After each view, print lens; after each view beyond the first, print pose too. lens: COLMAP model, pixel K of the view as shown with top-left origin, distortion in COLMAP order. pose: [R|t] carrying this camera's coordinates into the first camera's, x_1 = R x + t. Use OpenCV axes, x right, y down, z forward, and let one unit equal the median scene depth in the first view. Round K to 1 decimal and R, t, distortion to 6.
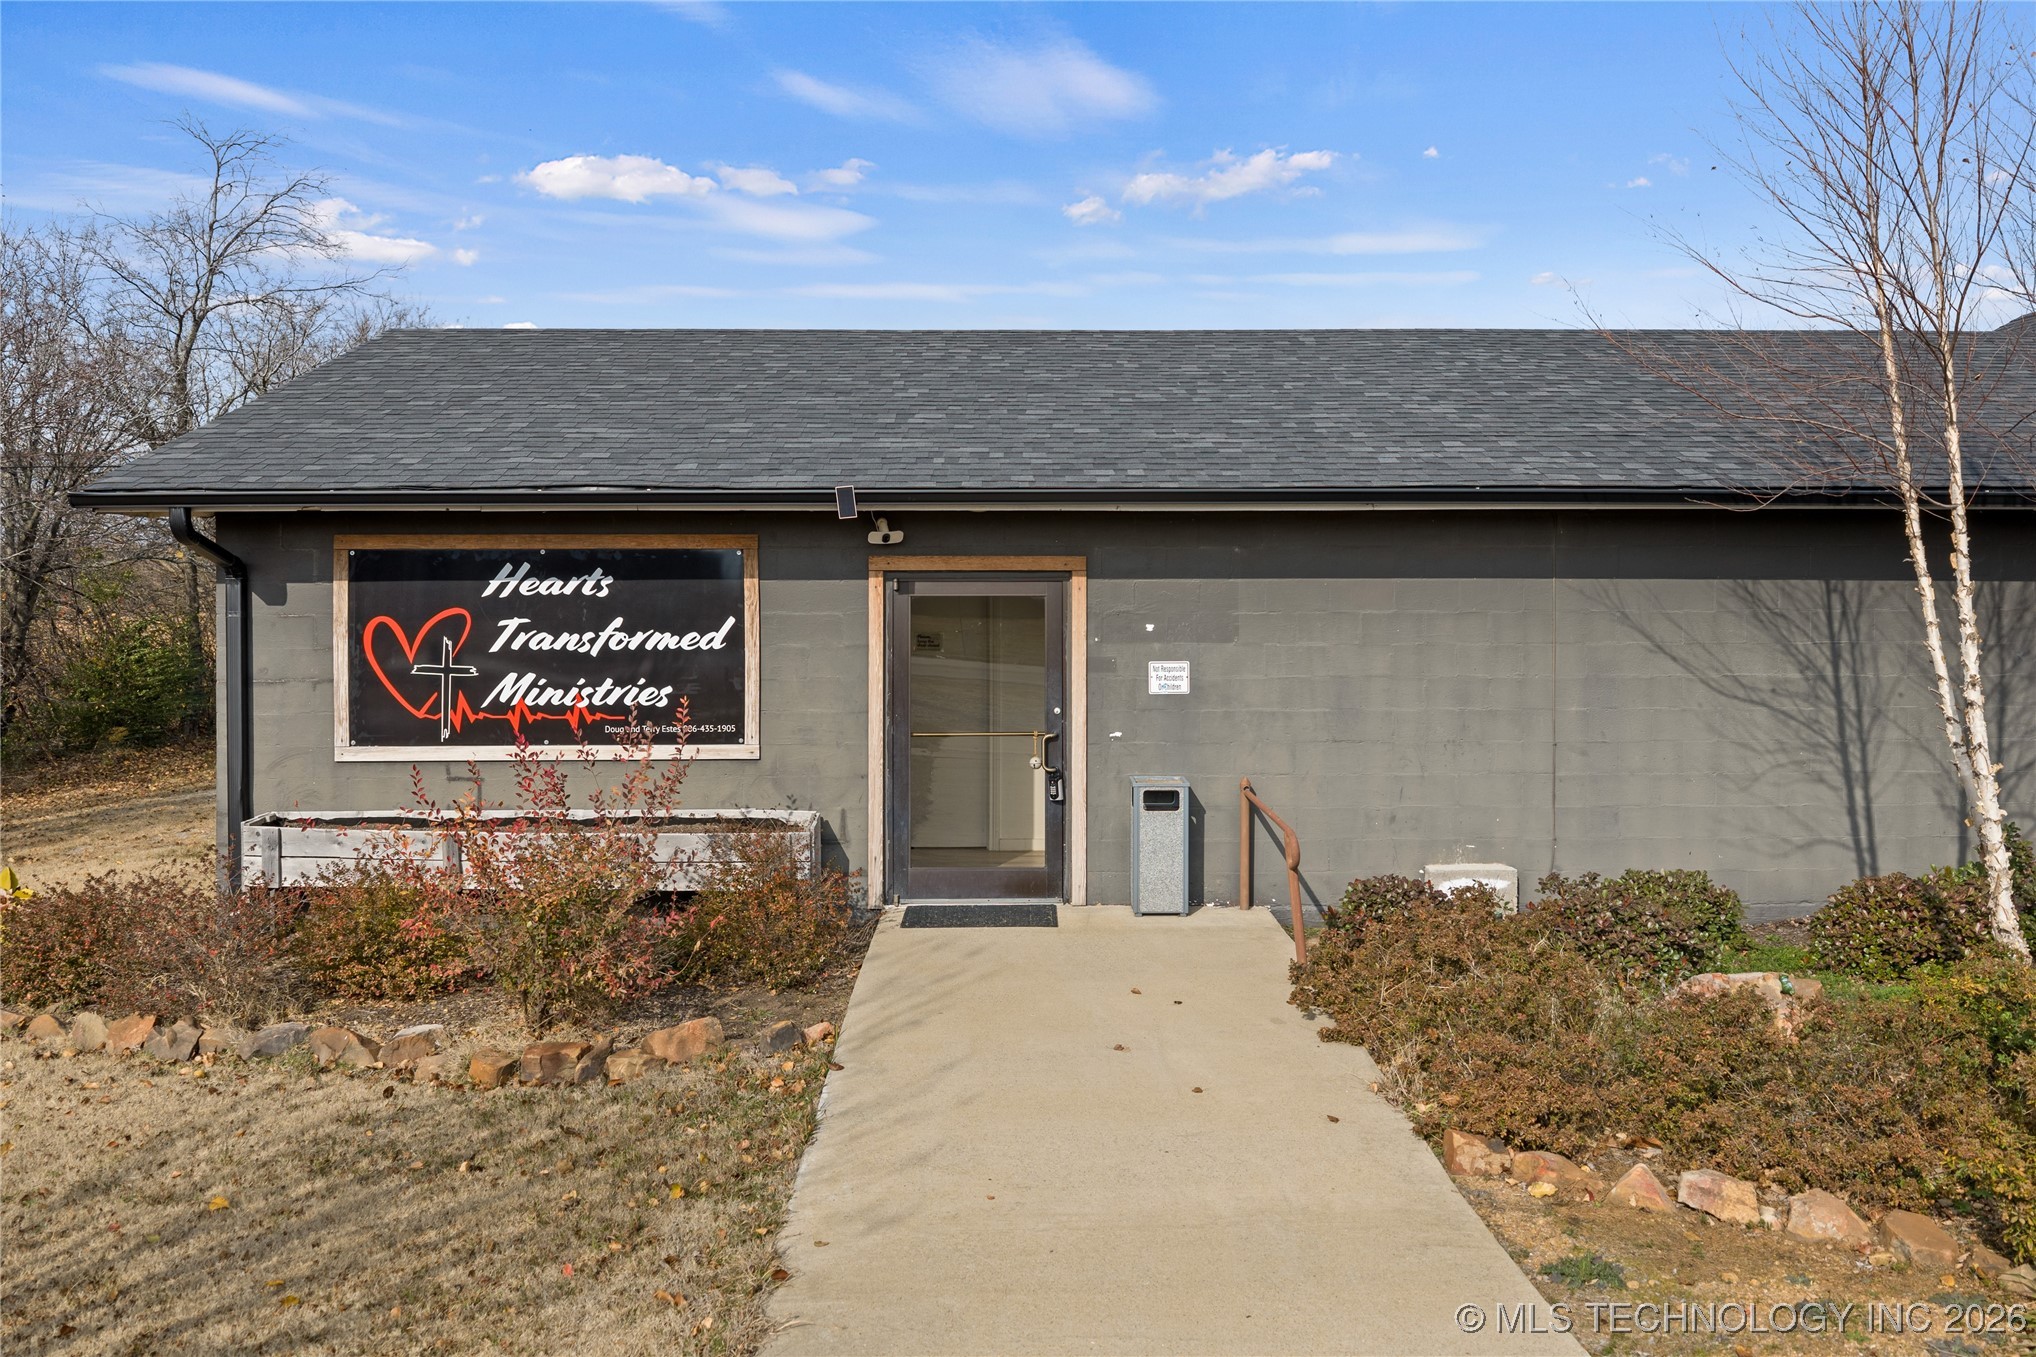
lens RADIAL K [[1740.4, 0, 1029.4], [0, 1740.4, 597.0], [0, 0, 1]] dist [0.021318, 0.002188]
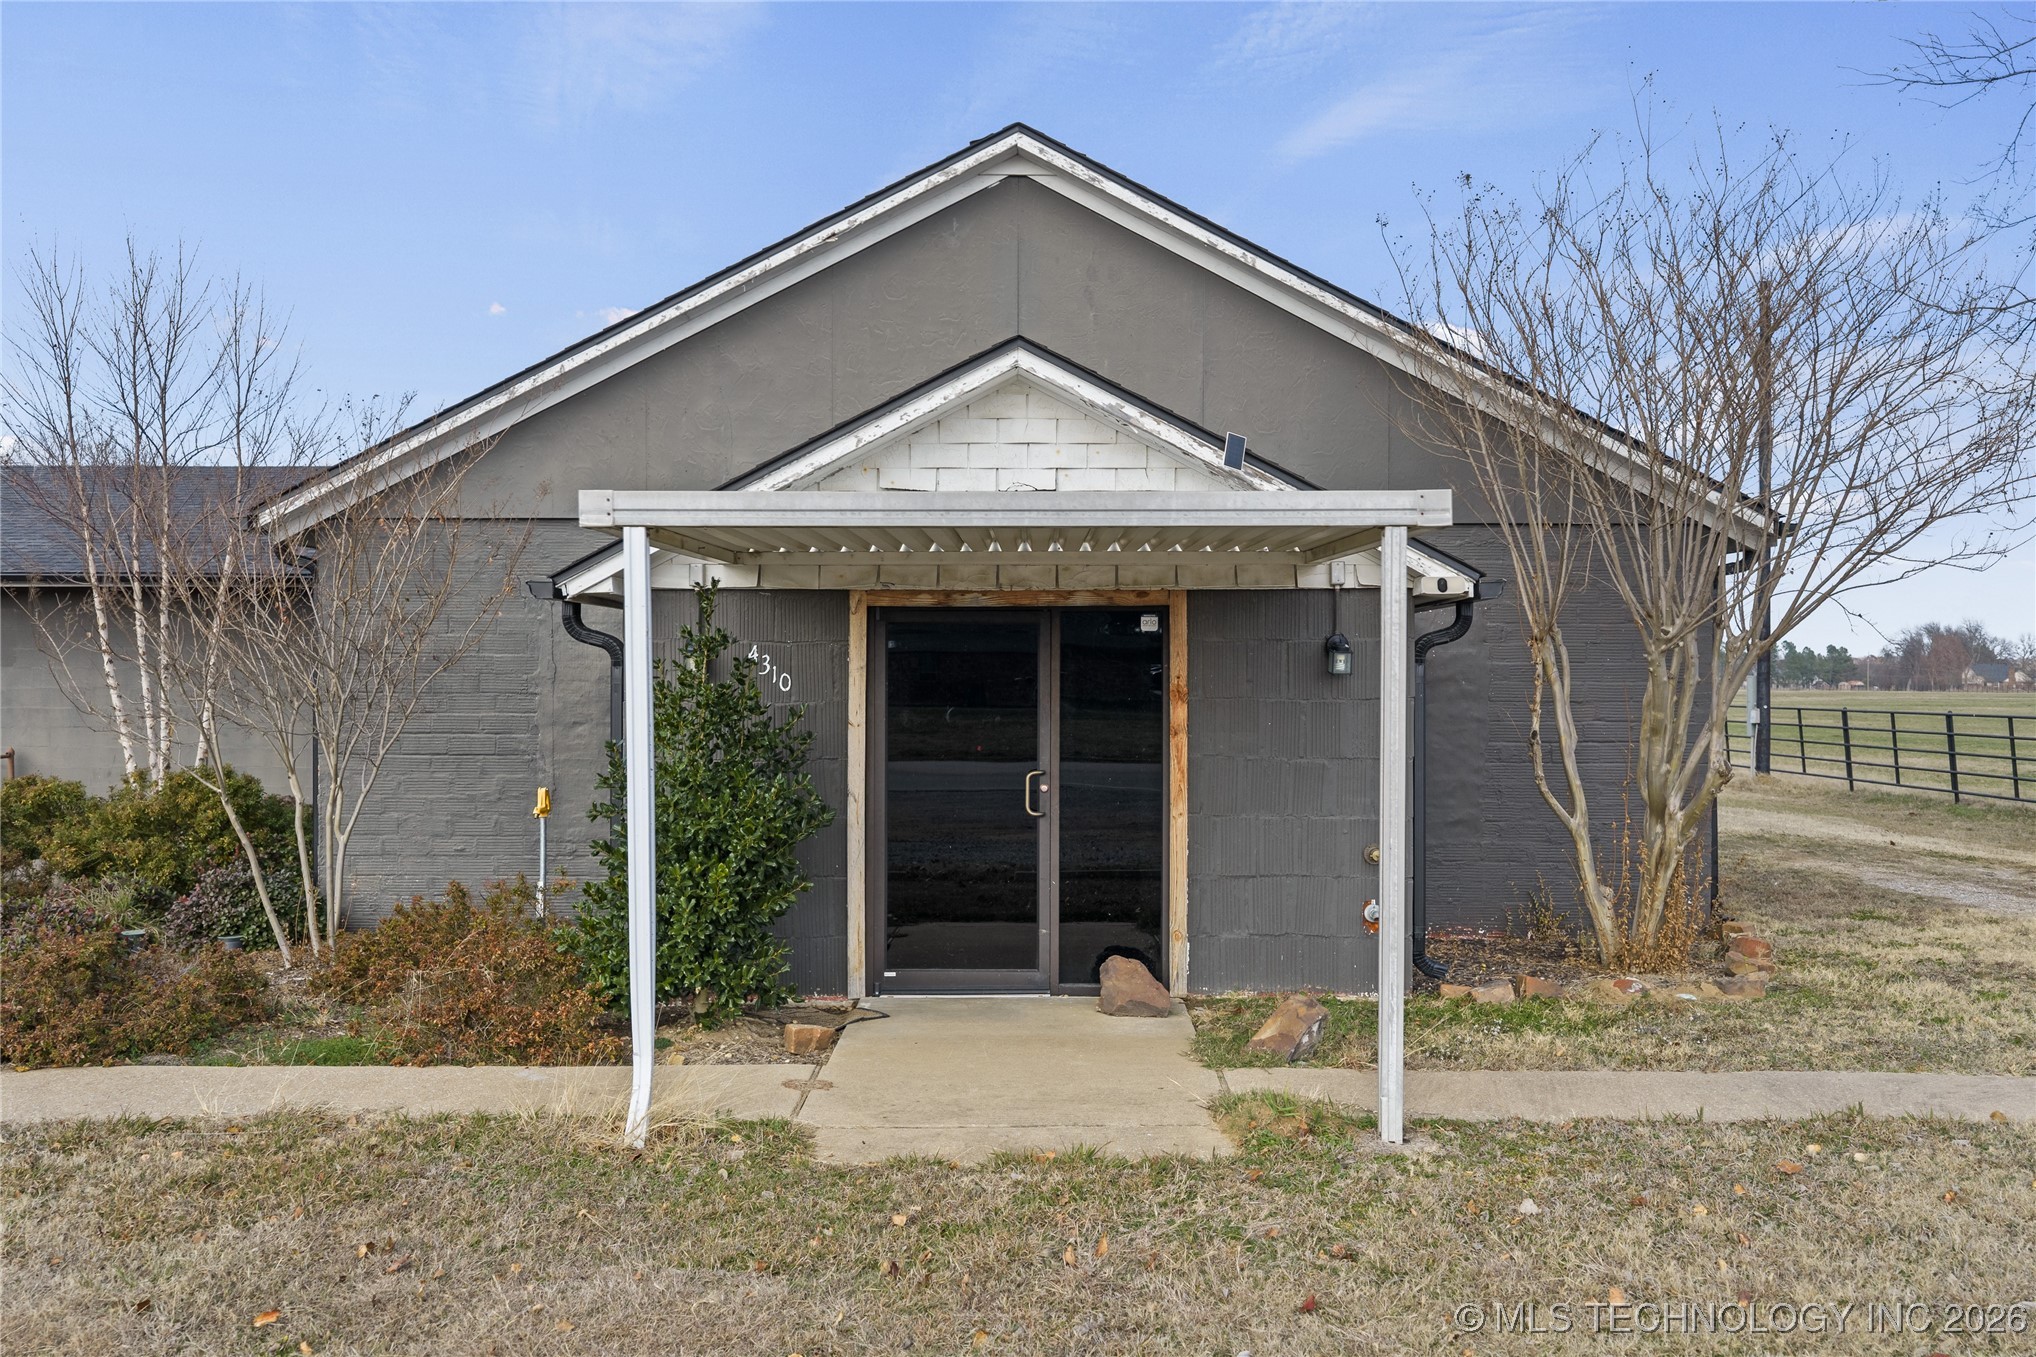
lens RADIAL K [[1687.6, 0, 1040.6], [0, 1687.6, 719.1], [0, 0, 1]] dist [0.012659, 0.001697]
pose [[0.999977, 0.005312, -0.004259, 1.110152], [-0.005230, 0.999805, 0.019066, 0.039705], [0.004359, -0.019044, 0.999809, -0.614786]]
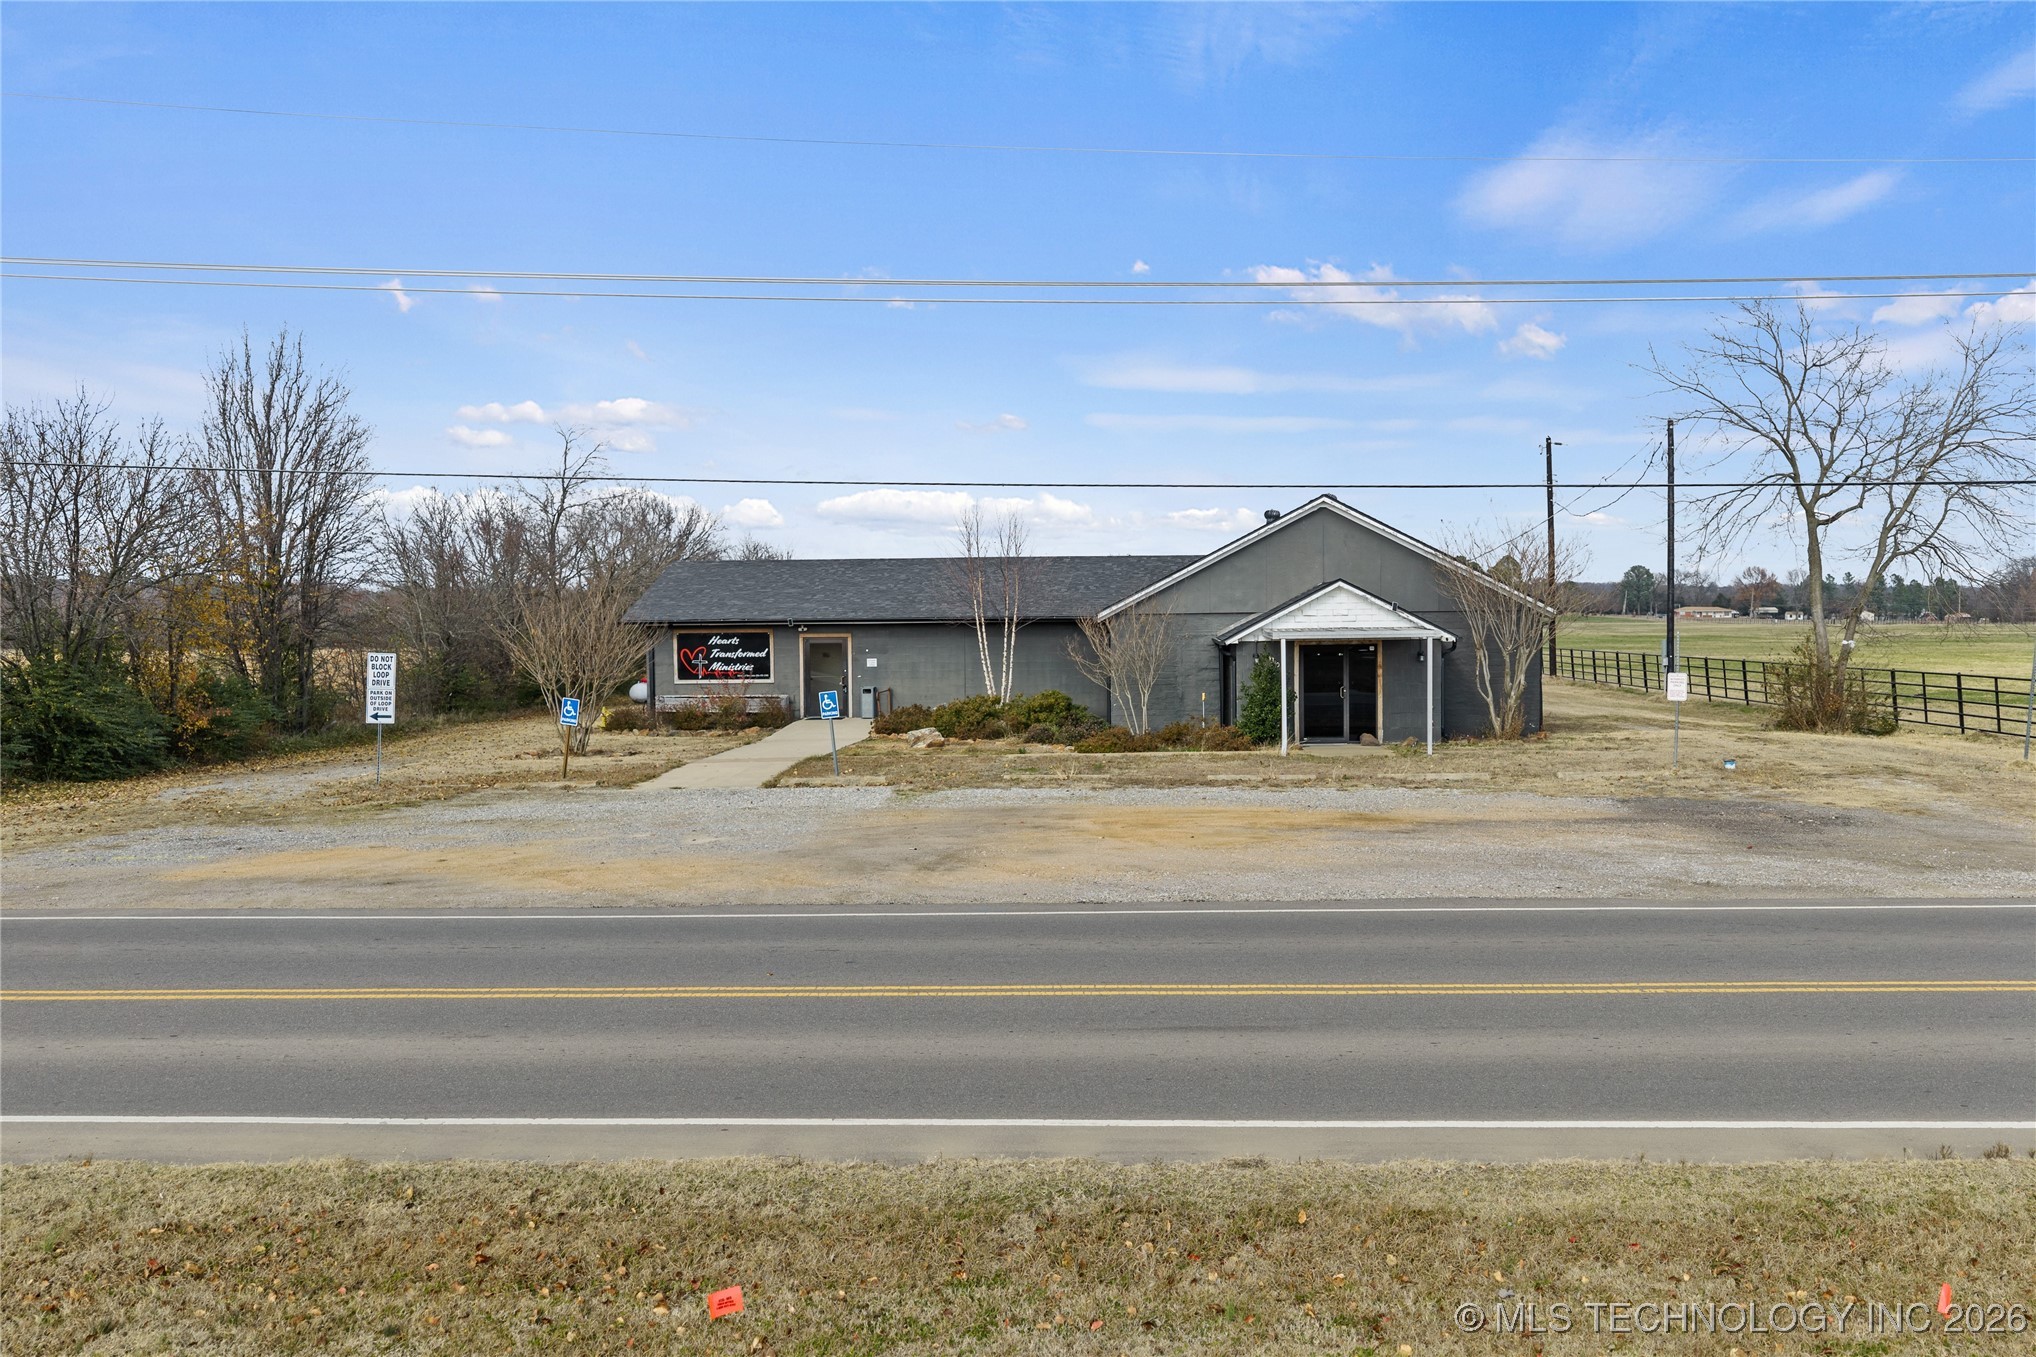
lens RADIAL K [[1663.8, 0, 1045.7], [0, 1663.8, 686.0], [0, 0, 1]] dist [0.026458, 0.003800]
pose [[0.997871, -0.005016, -0.065019, 0.753787], [0.007325, 0.999349, 0.035315, -0.035103], [0.064799, -0.035716, 0.997259, -2.937918]]
